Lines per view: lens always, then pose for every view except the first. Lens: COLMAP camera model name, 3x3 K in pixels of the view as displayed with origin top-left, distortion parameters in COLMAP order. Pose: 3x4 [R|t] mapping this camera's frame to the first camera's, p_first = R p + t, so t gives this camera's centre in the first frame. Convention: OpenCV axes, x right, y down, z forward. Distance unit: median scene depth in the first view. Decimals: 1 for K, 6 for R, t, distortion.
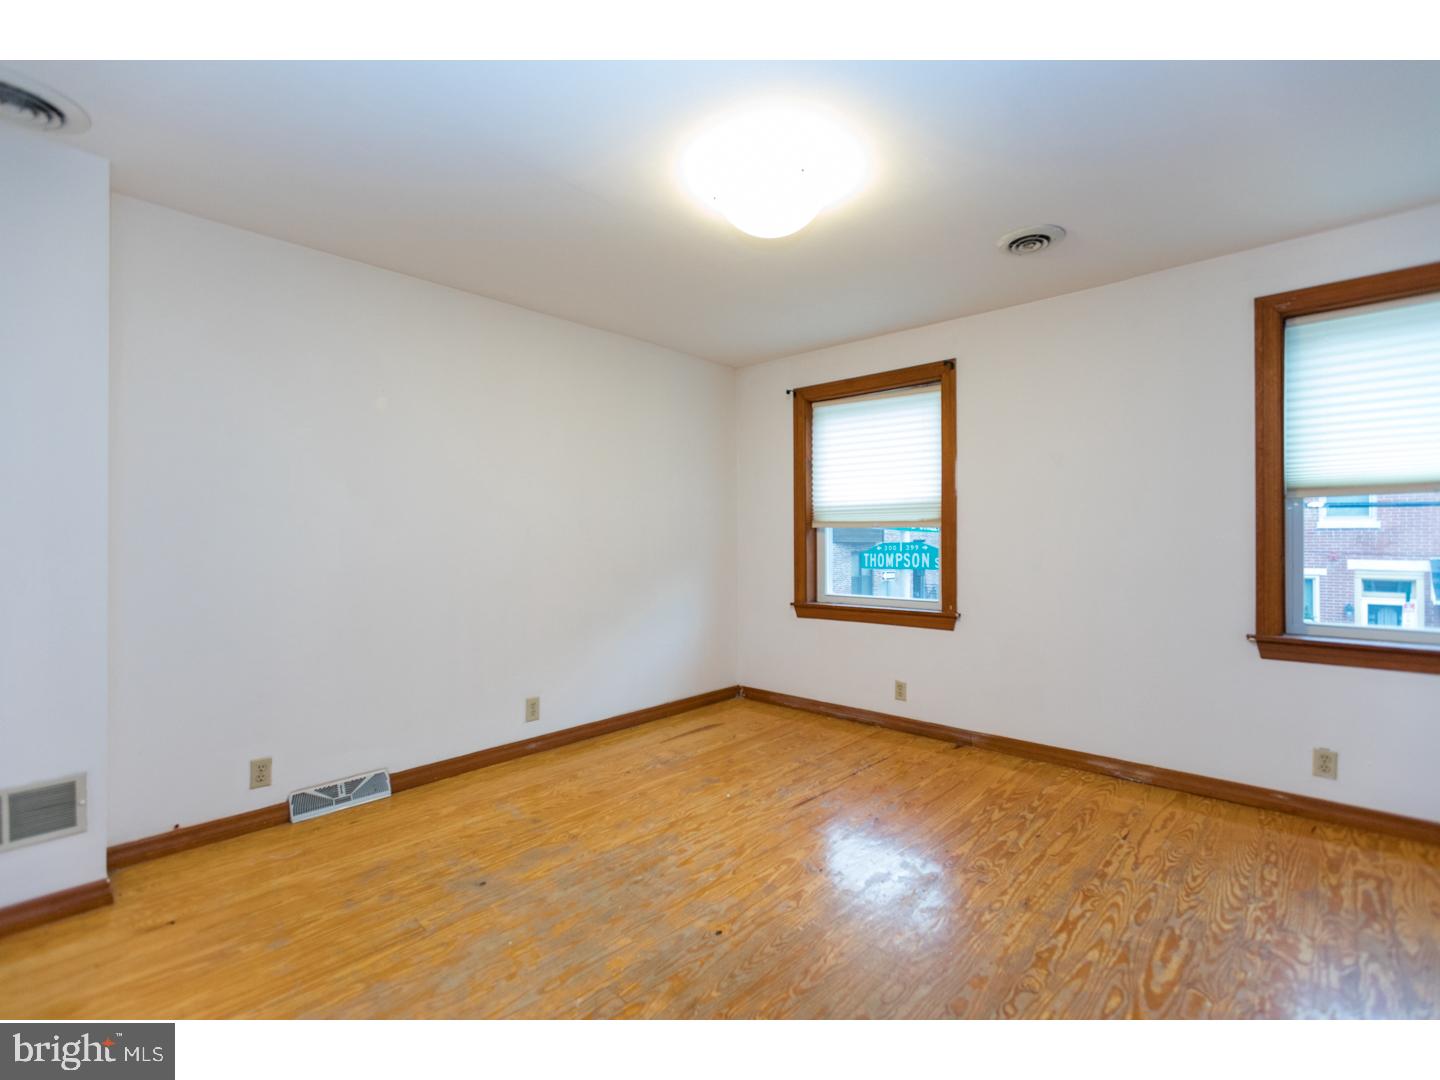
lens RADIAL K [[639.4, 0, 718.0], [0, 639.4, 542.6], [0, 0, 1]] dist [0.002721, -0.001914]
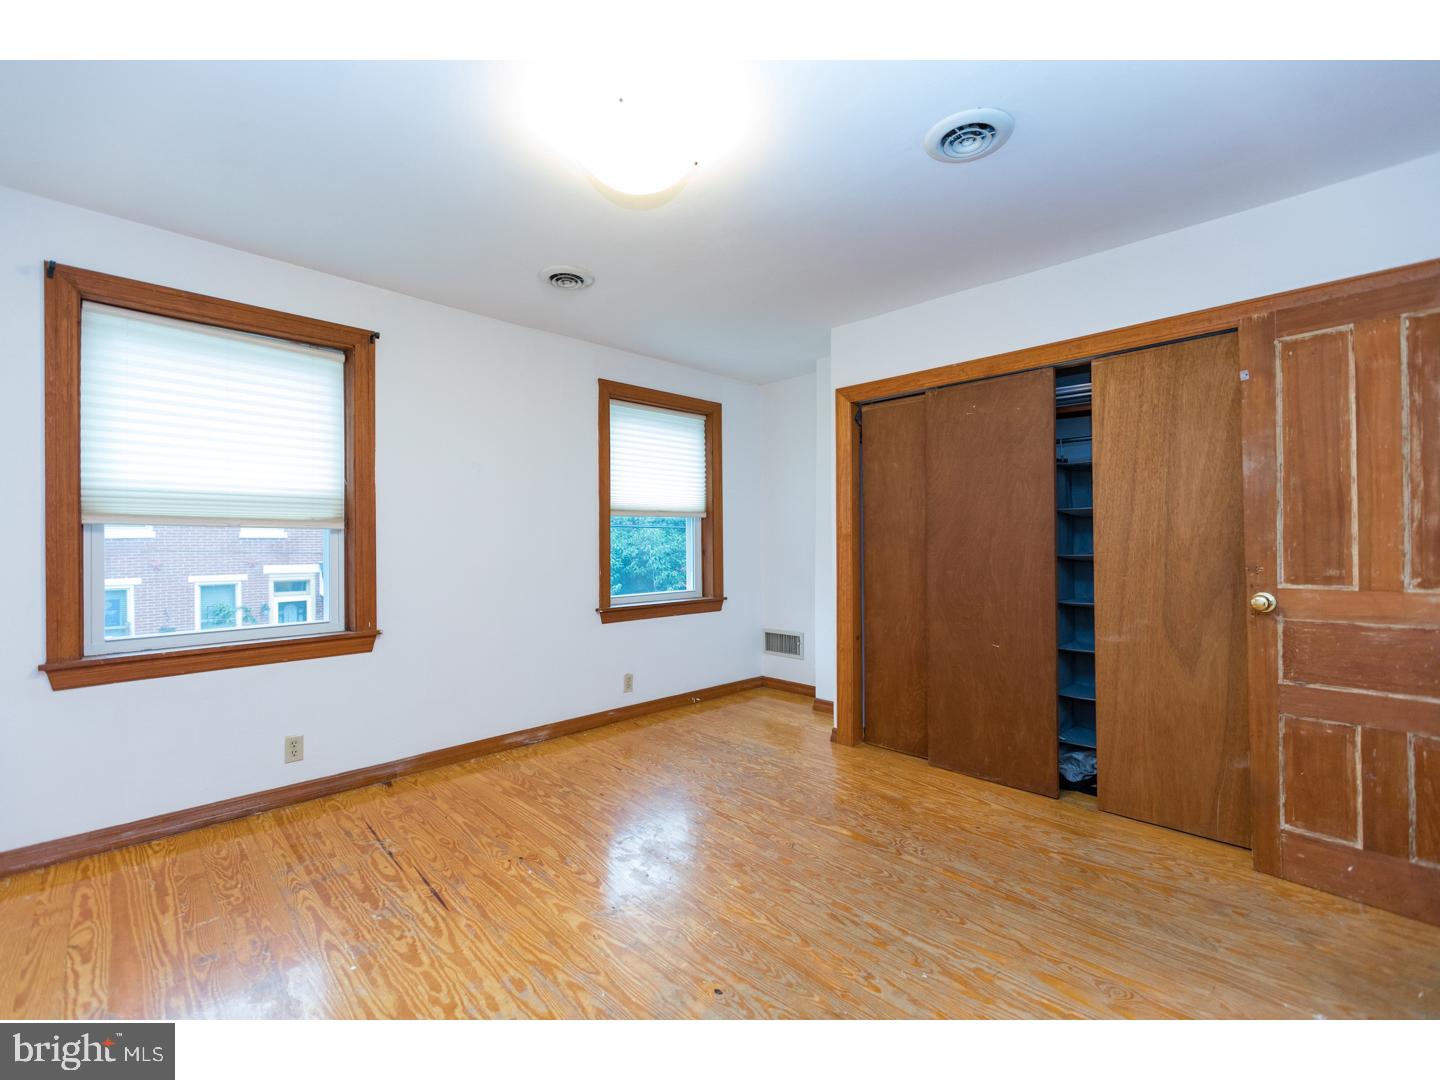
lens RADIAL K [[639.4, 0, 716.7], [0, 639.4, 539.1], [0, 0, 1]] dist [0.002721, -0.001914]
pose [[0.044092, 0.008974, 0.998987, -0.631225], [0.012845, 0.999872, -0.009548, 0.004622], [-0.998945, 0.013253, 0.043971, 0.694829]]
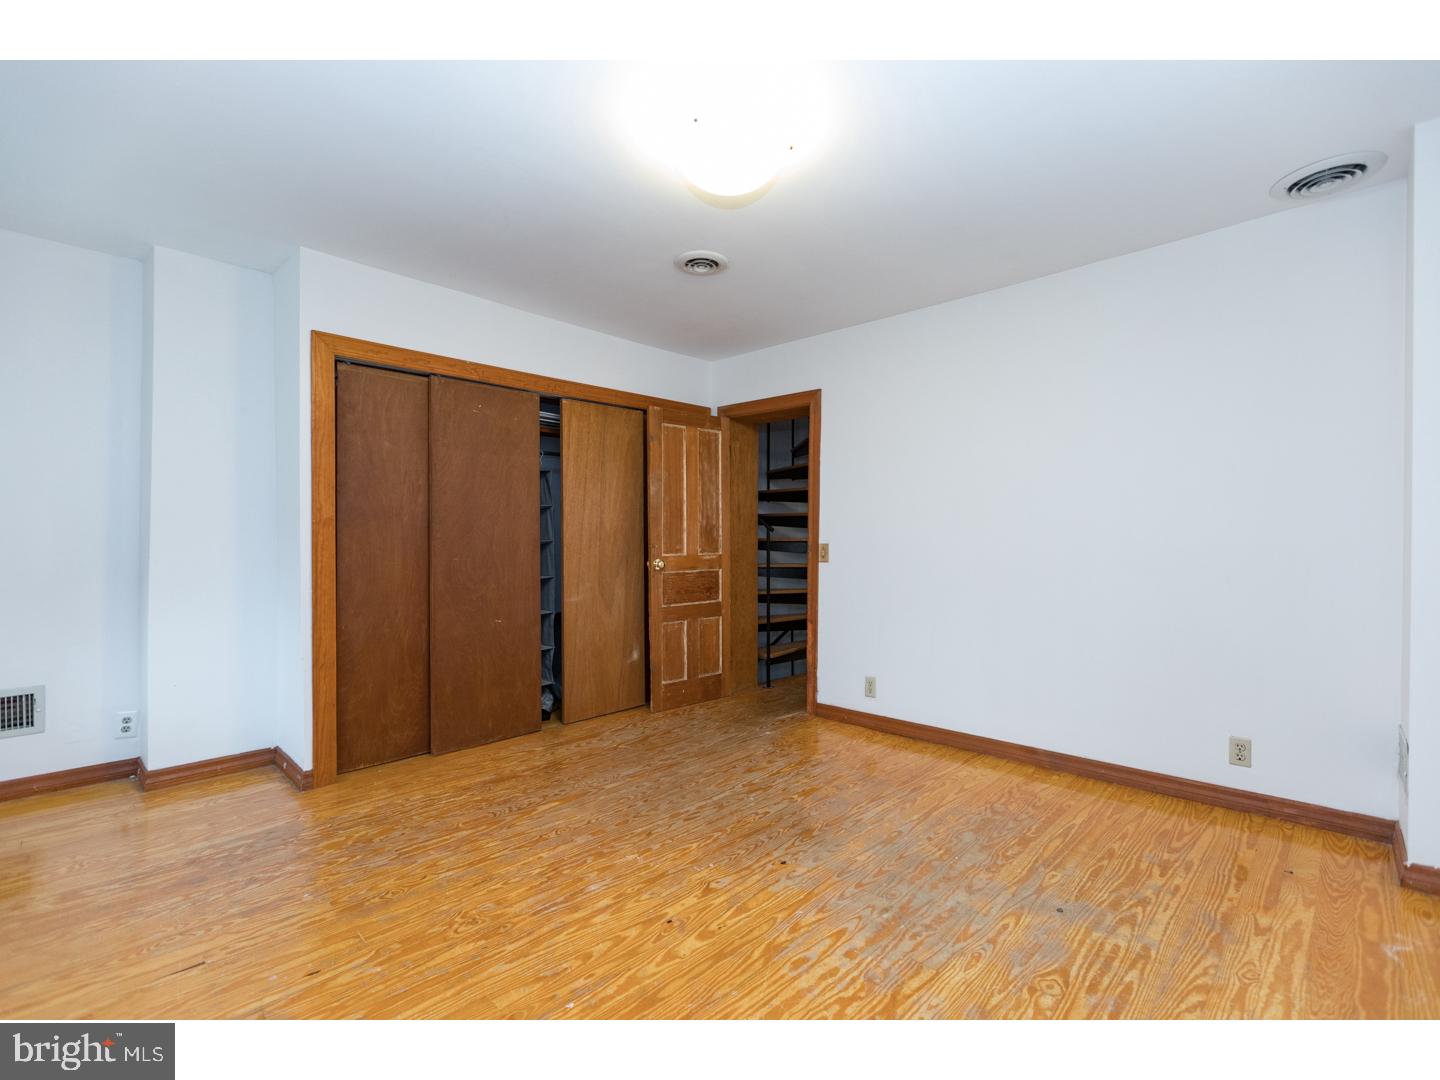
lens RADIAL K [[639.4, 0, 723.2], [0, 639.4, 534.0], [0, 0, 1]] dist [0.002721, -0.001914]
pose [[-0.999932, 0.003592, 0.011075, 0.069326], [0.003647, 0.999981, 0.004933, 0.007970], [-0.011057, 0.004973, -0.999927, 1.564218]]
